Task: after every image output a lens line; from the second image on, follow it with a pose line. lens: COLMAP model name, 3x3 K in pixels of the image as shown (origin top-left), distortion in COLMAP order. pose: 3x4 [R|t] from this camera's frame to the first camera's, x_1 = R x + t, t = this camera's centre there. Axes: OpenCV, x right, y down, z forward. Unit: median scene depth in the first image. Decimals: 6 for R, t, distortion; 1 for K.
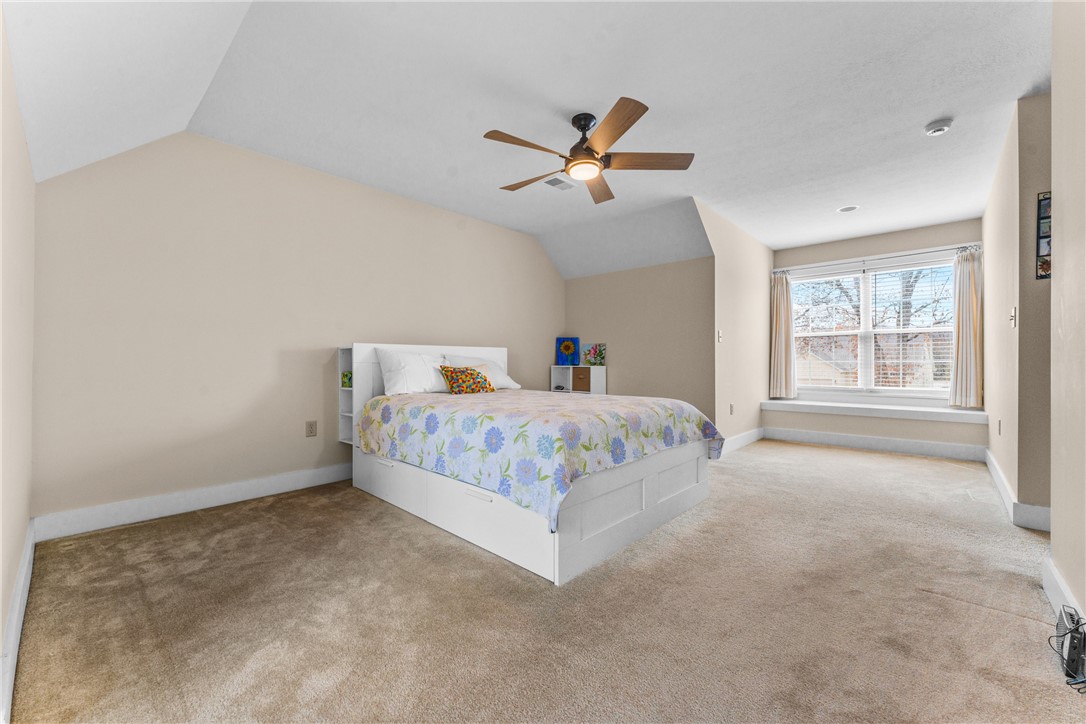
lens RADIAL K [[436.2, 0, 542.4], [0, 436.2, 363.3], [0, 0, 1]] dist [0.000557, -0.000493]
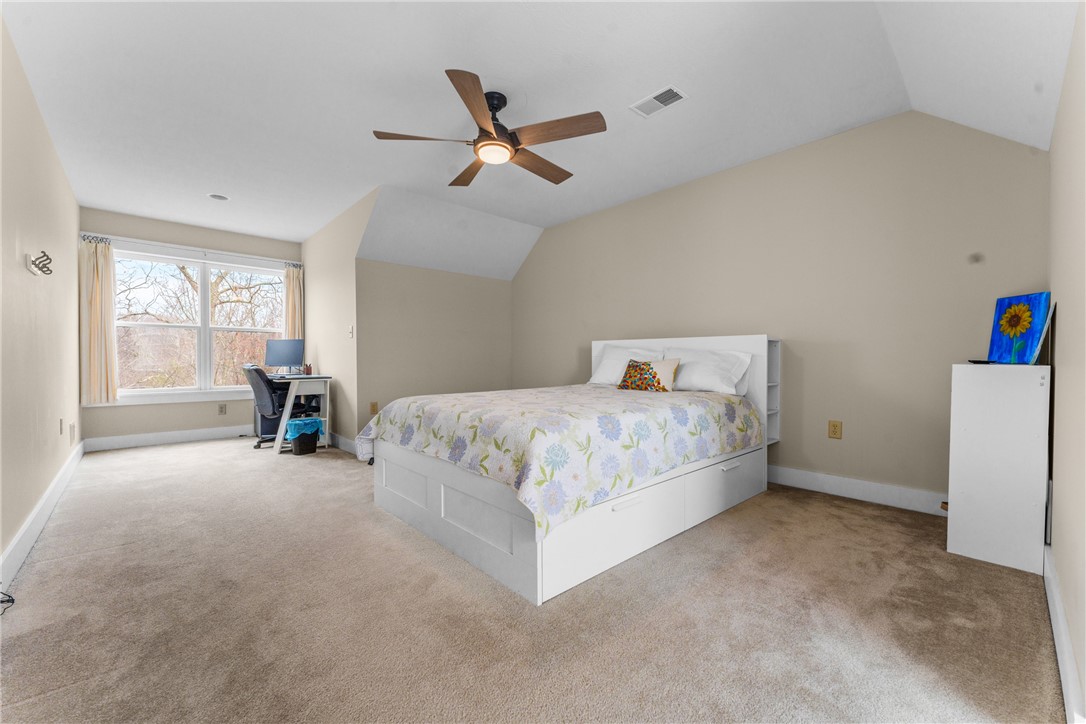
lens RADIAL K [[436.2, 0, 542.3], [0, 436.2, 361.5], [0, 0, 1]] dist [0.000557, -0.000493]
pose [[-0.093247, 0.012068, -0.995570, 0.767893], [-0.000106, 0.999926, 0.012131, -0.002298], [0.995643, 0.001237, -0.093239, 0.883838]]
